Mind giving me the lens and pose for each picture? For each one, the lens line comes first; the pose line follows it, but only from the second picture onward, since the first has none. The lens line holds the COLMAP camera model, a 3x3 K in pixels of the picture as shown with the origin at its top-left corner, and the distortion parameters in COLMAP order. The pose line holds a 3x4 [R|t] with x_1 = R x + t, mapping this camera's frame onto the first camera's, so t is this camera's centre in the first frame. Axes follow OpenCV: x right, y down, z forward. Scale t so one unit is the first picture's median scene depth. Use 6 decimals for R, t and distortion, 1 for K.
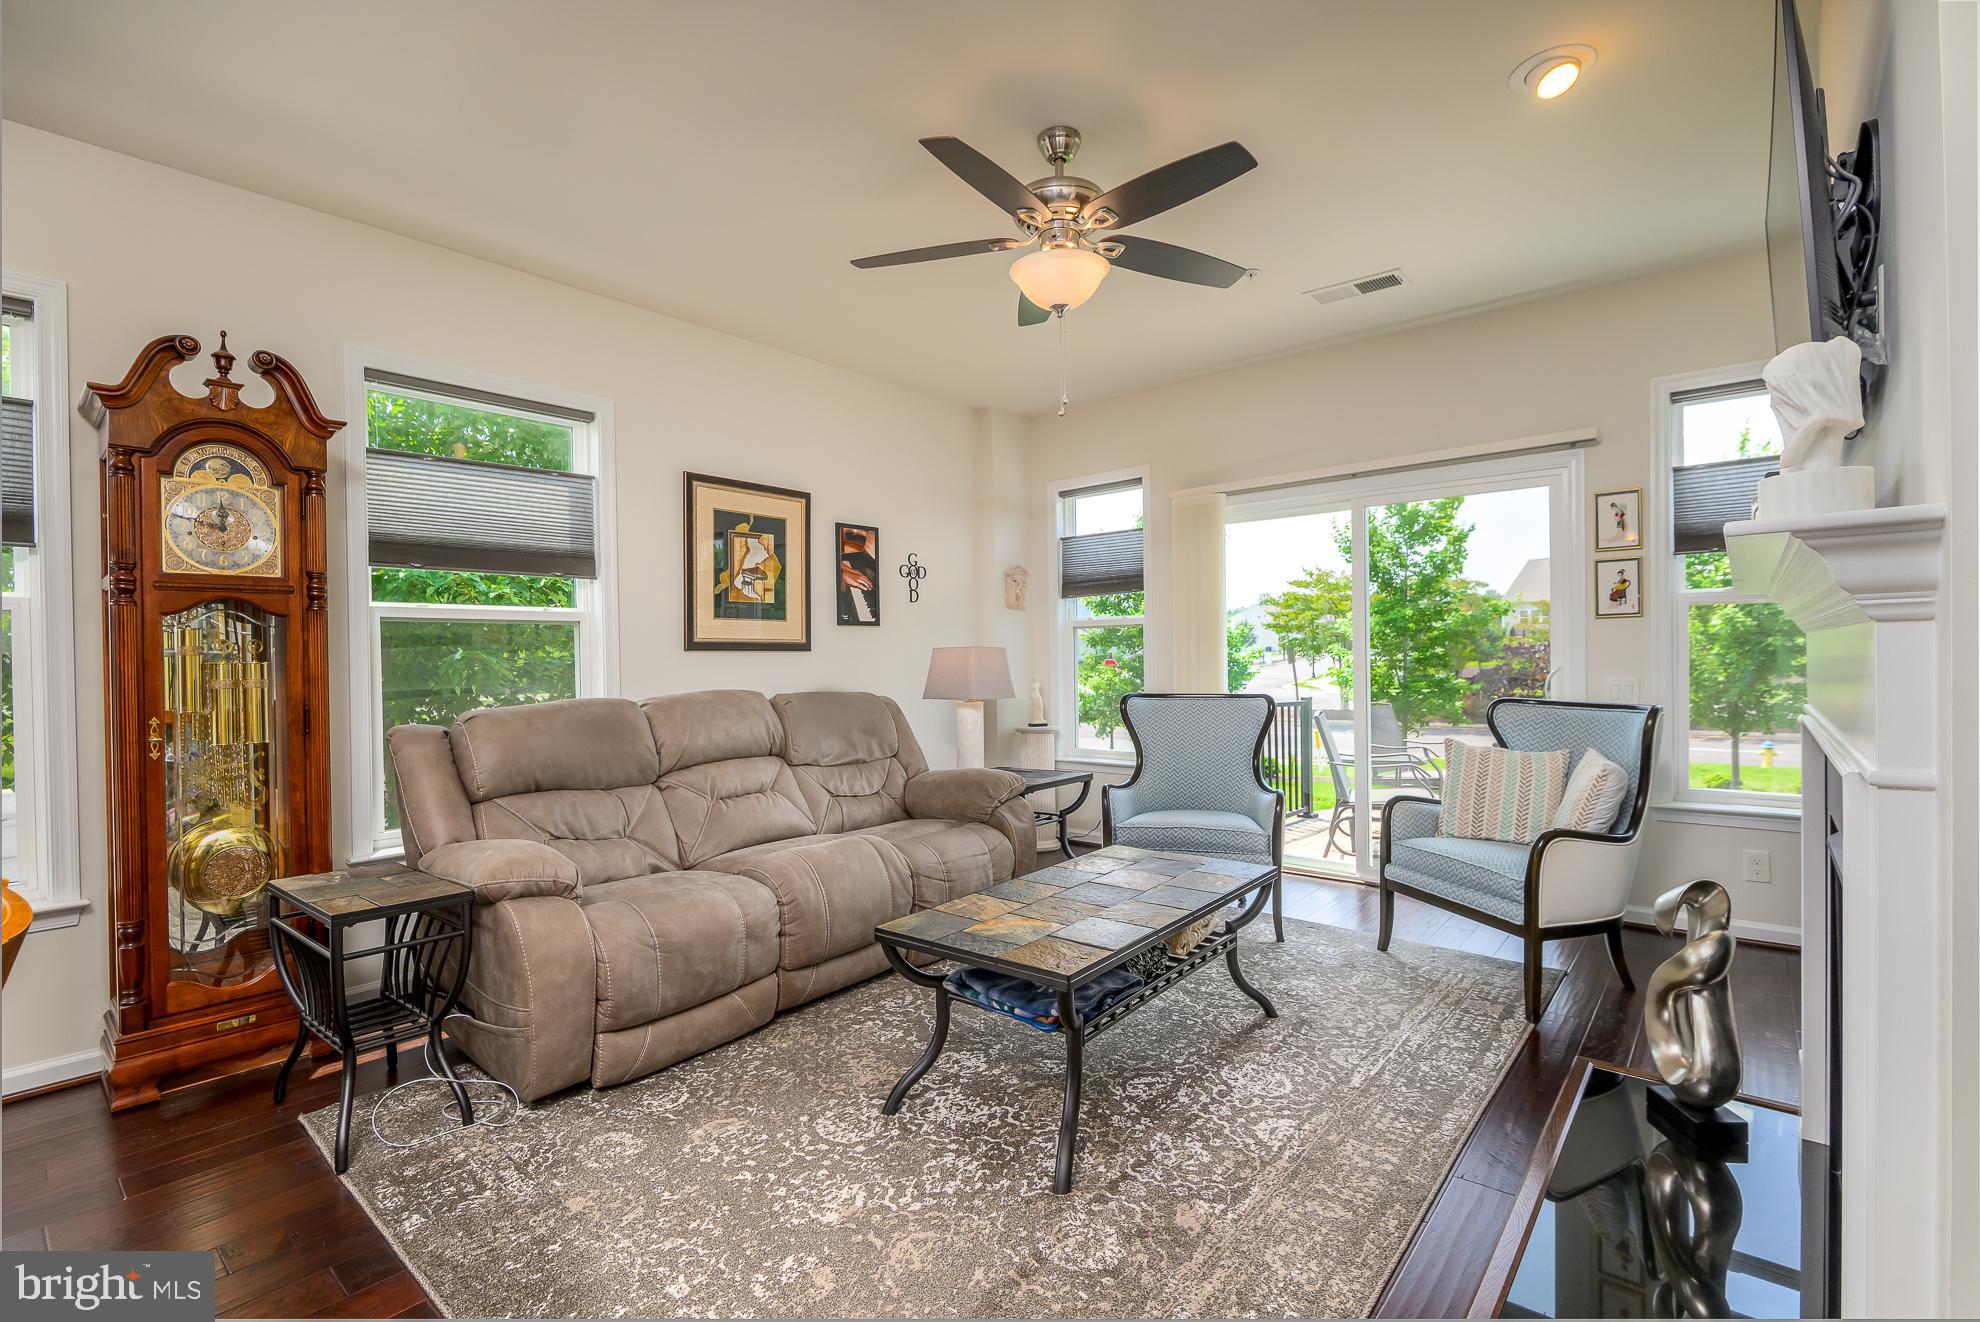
lens RADIAL K [[899.1, 0, 995.9], [0, 899.1, 662.9], [0, 0, 1]] dist [0.002564, -0.007155]
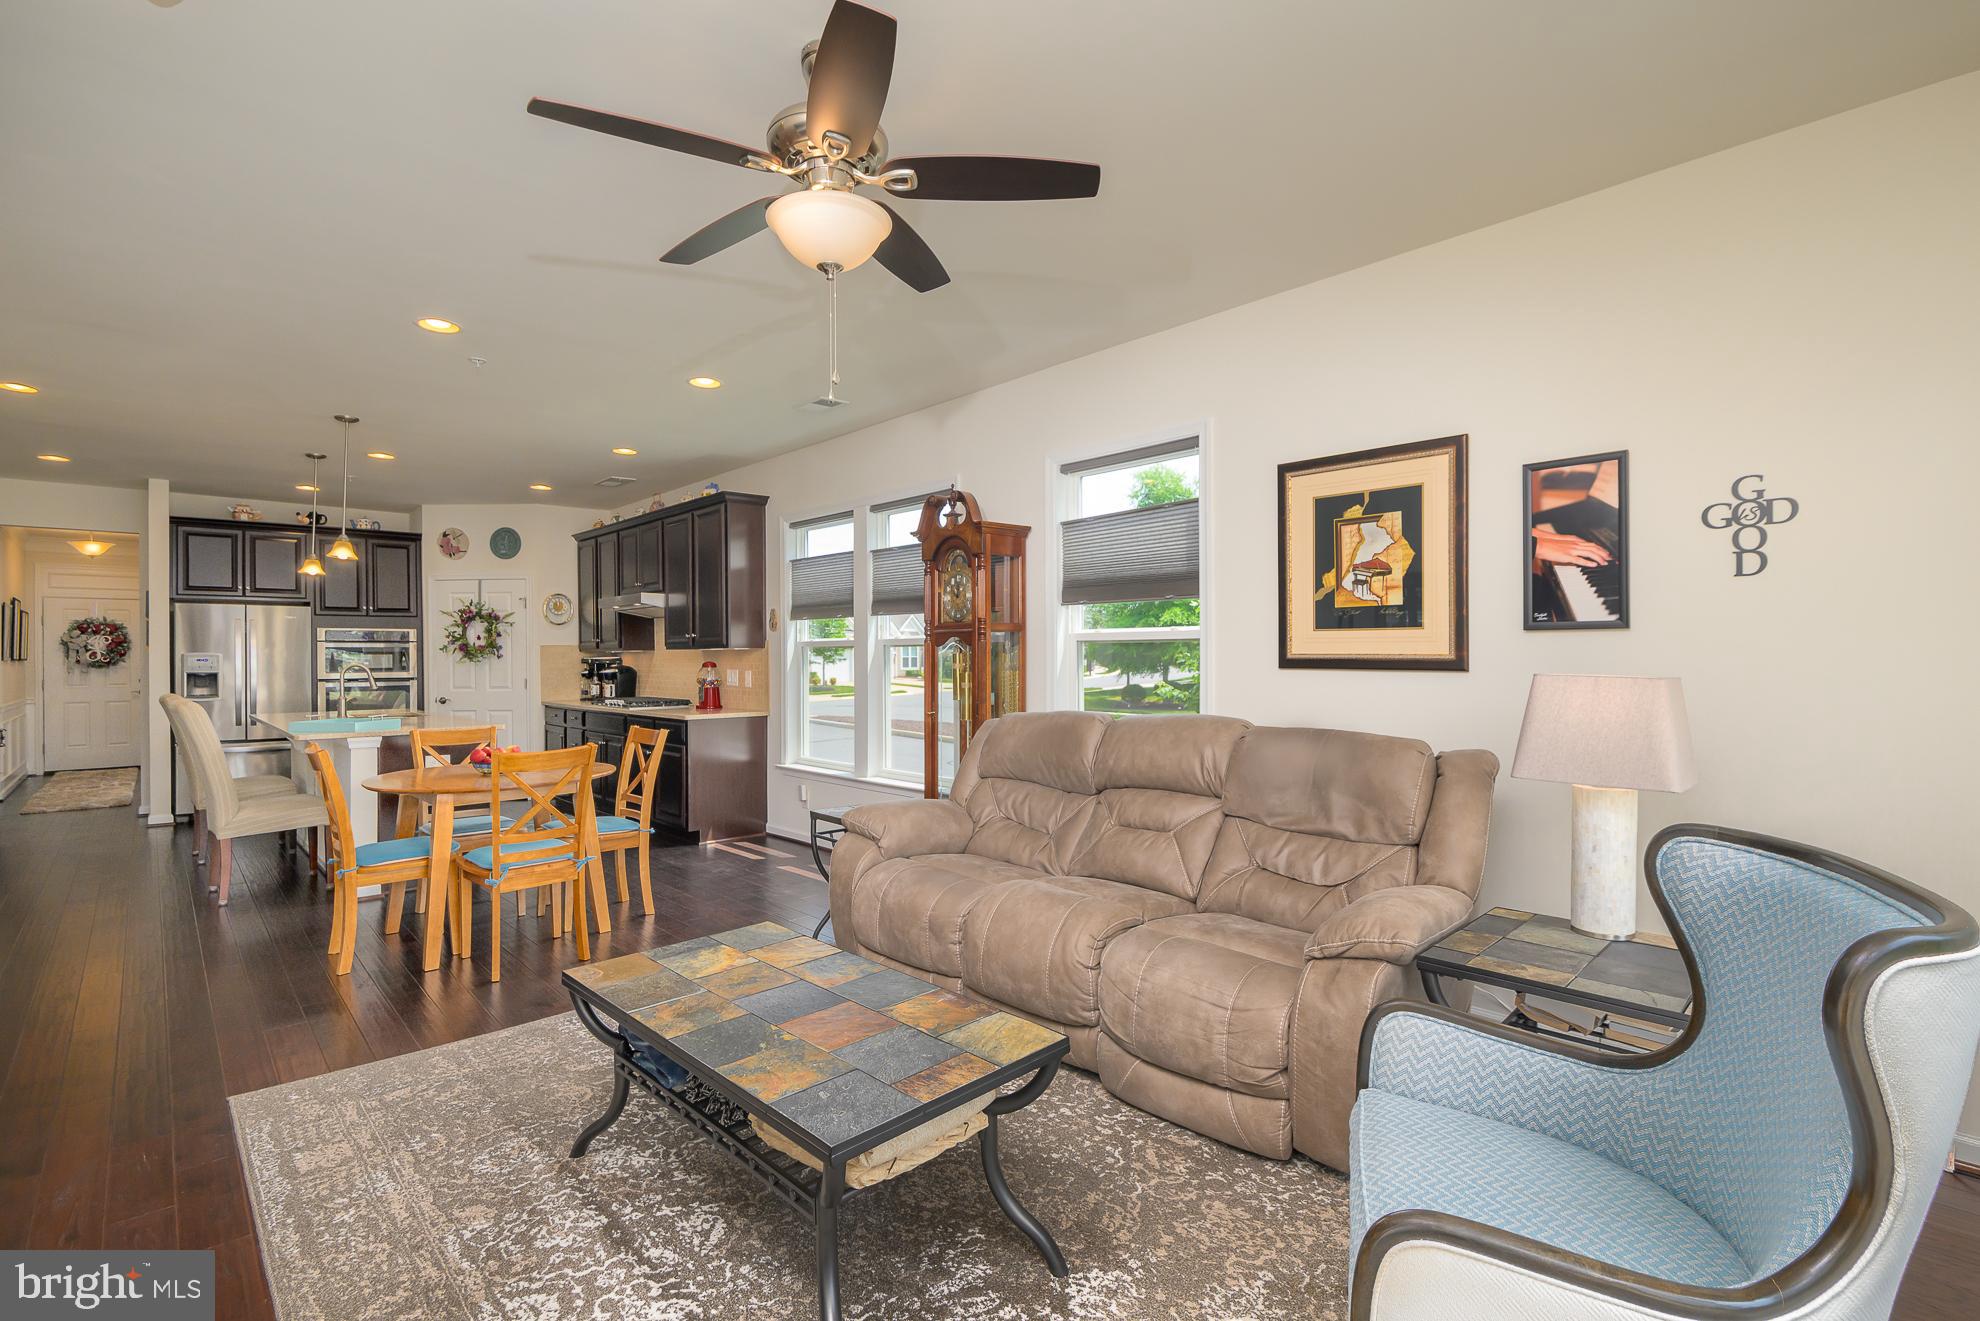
lens RADIAL K [[909.5, 0, 990.0], [0, 909.5, 660.5], [0, 0, 1]] dist [-0.005836, -0.001248]
pose [[-0.121844, 0.022389, -0.992297, 0.618076], [0.002088, 0.999749, 0.022301, -0.044734], [0.992547, 0.000645, -0.121860, 0.886833]]
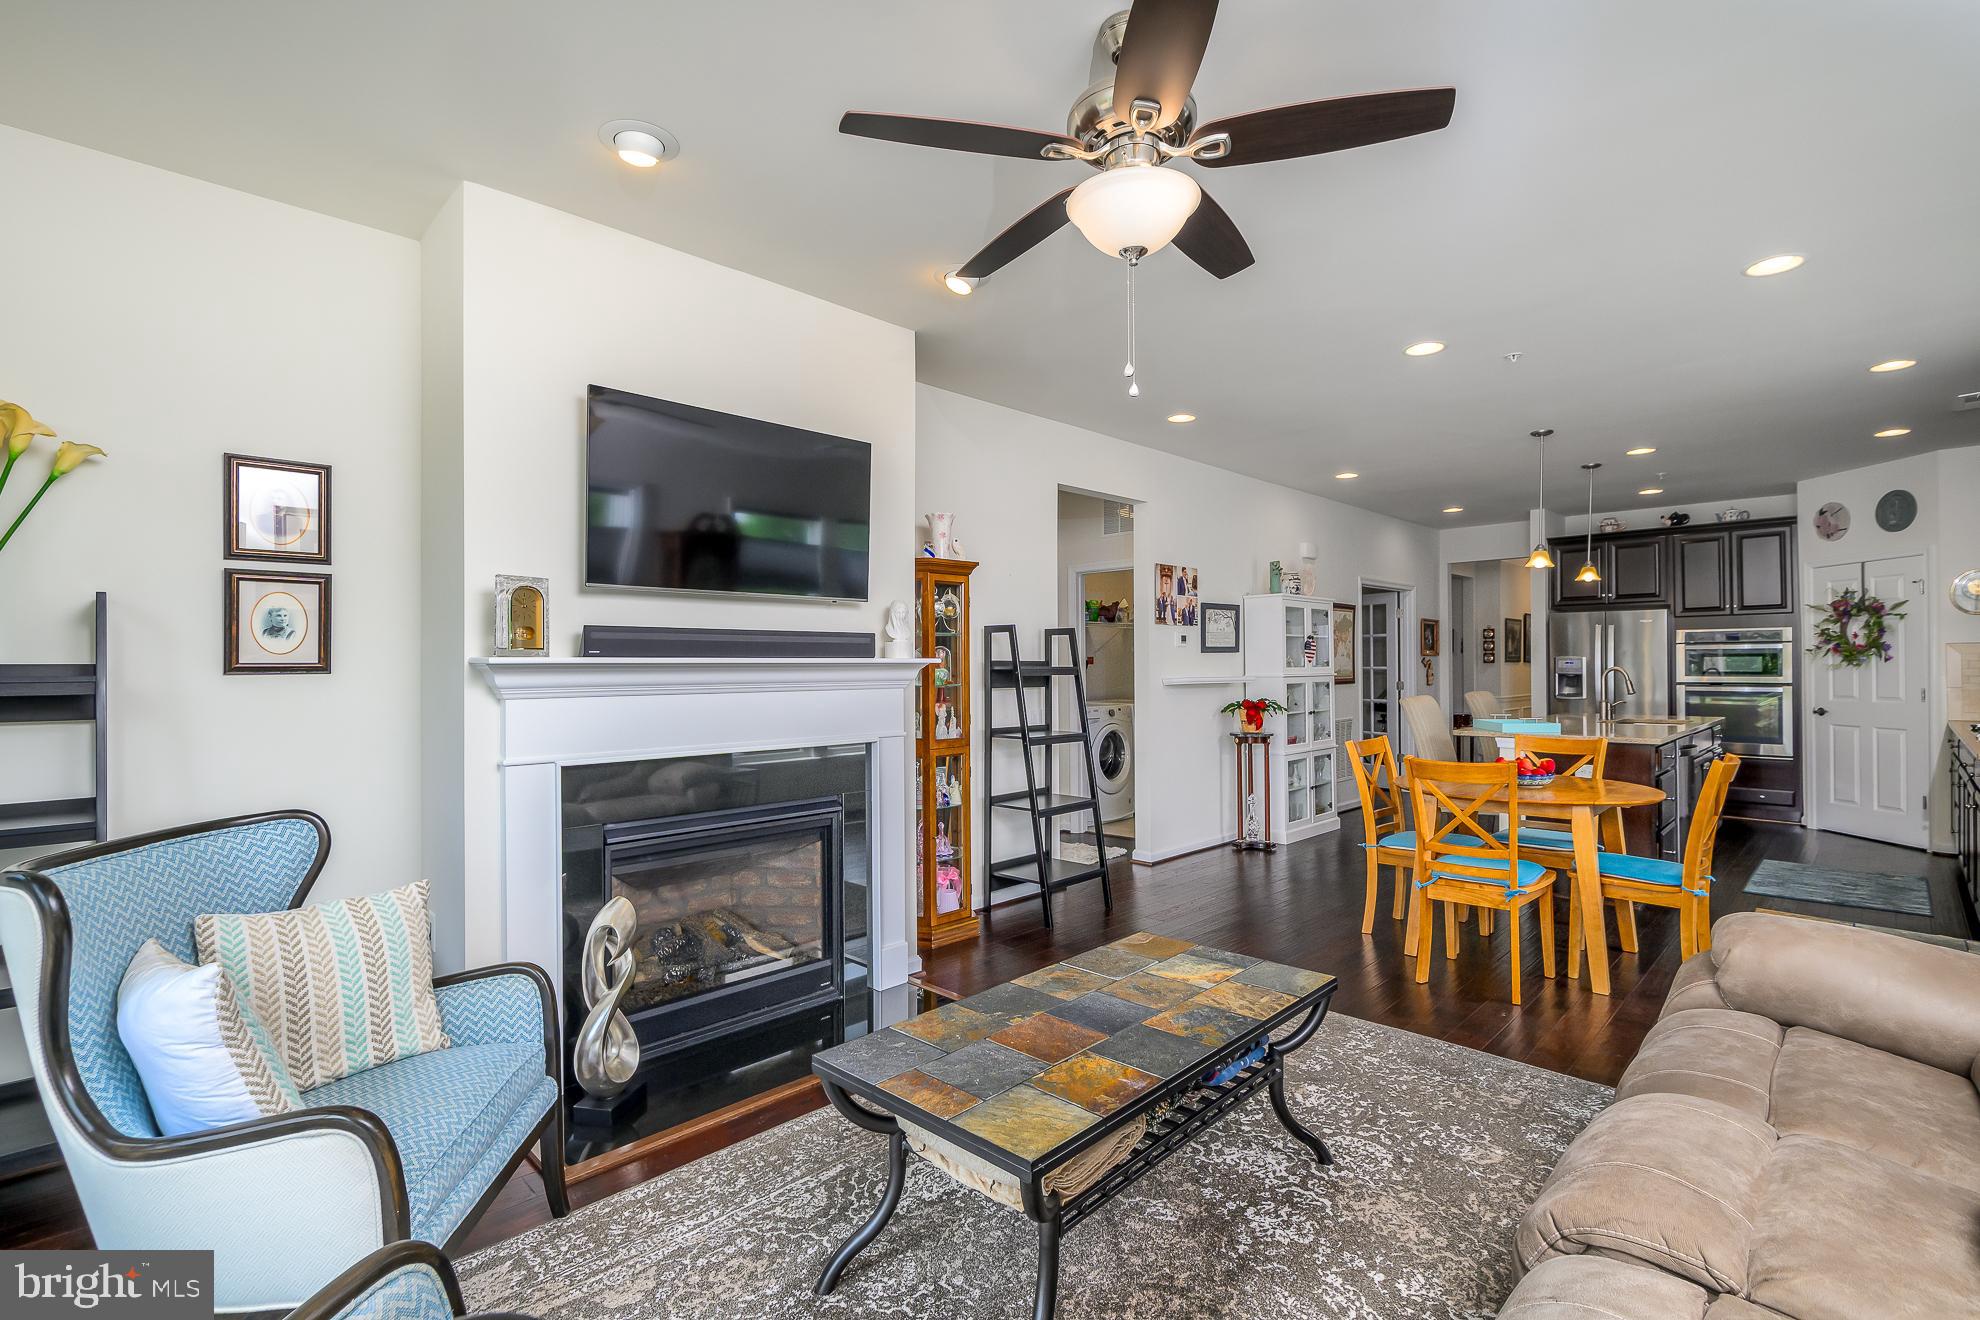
lens RADIAL K [[899.1, 0, 995.9], [0, 899.1, 661.9], [0, 0, 1]] dist [0.002564, -0.007155]
pose [[-0.995911, 0.022855, 0.087397, 0.091181], [0.022972, 0.999736, 0.000331, -0.040804], [-0.087366, 0.002337, -0.996174, 1.257546]]
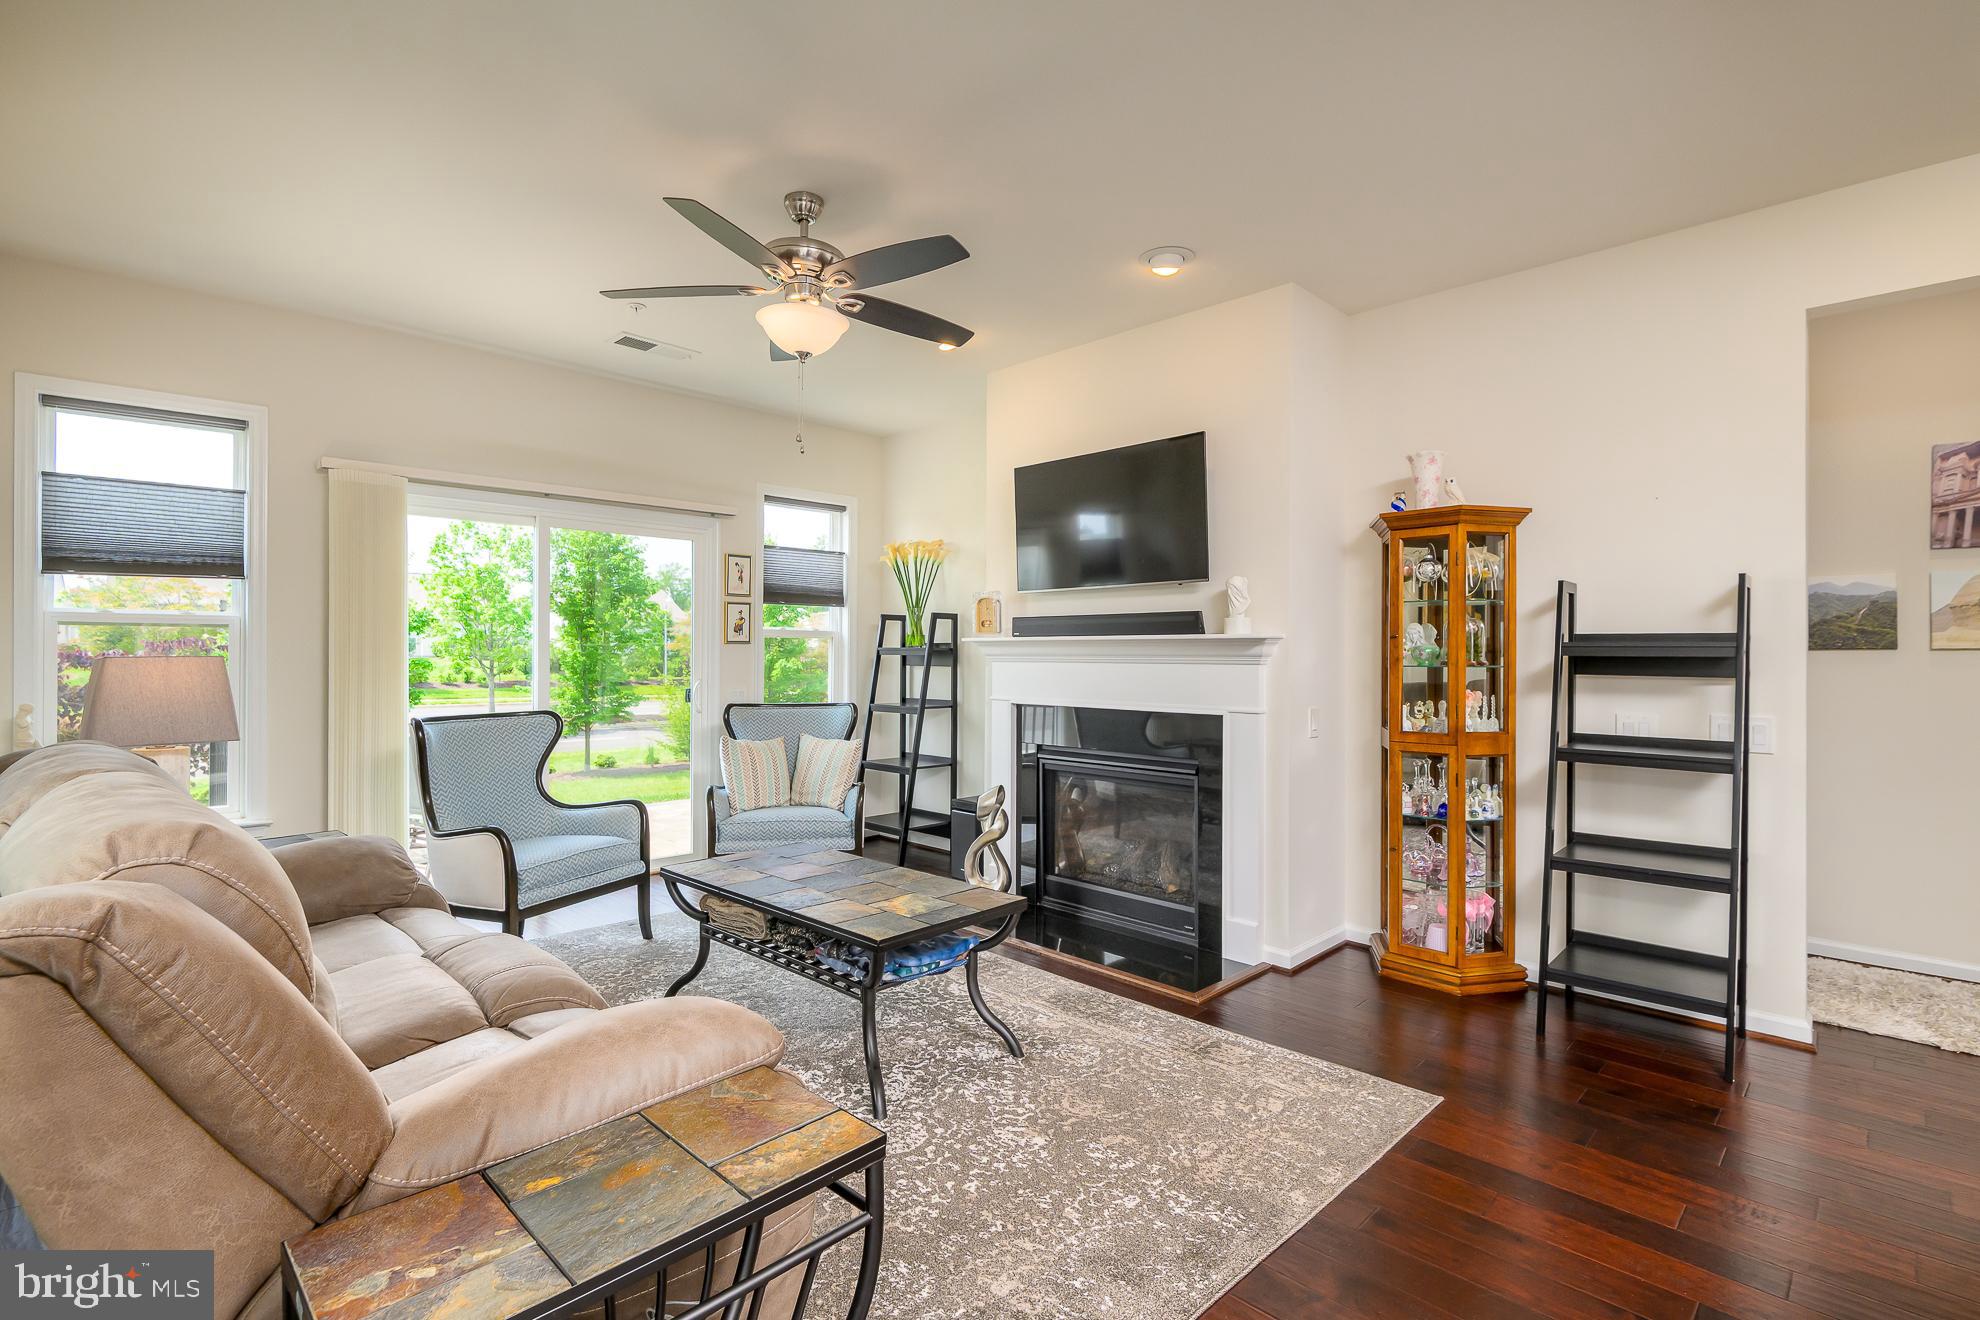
lens RADIAL K [[909.5, 0, 990.0], [0, 909.5, 660.0], [0, 0, 1]] dist [-0.005836, -0.001248]
pose [[0.085351, 0.010295, 0.996298, -0.716750], [0.001591, 0.999944, -0.010469, -0.009349], [-0.996350, 0.002479, 0.085330, 0.485973]]
